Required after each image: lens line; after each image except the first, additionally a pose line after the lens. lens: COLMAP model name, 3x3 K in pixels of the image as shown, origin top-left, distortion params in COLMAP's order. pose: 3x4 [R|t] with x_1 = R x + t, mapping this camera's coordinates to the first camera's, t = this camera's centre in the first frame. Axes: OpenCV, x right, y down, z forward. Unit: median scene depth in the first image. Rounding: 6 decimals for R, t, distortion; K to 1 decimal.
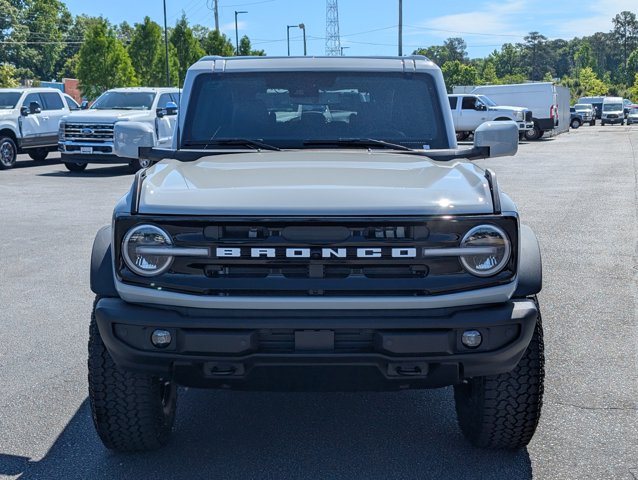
lens RADIAL K [[862.9, 0, 319.0], [0, 862.9, 240.0], [0, 0, 1]] dist [0.180302, -0.603849]
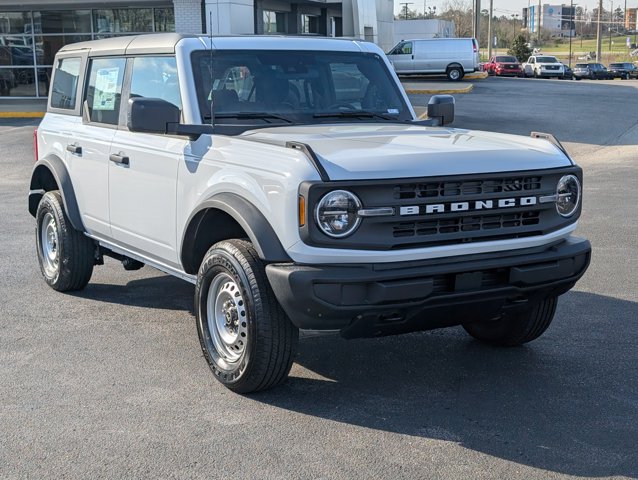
lens RADIAL K [[862.9, 0, 319.0], [0, 862.9, 240.0], [0, 0, 1]] dist [0.180302, -0.603849]
pose [[0.883640, -0.081439, 0.461028, -0.727444], [0.071845, 0.996678, 0.038356, 0.001180], [-0.462621, -0.000770, 0.886556, 0.050807]]
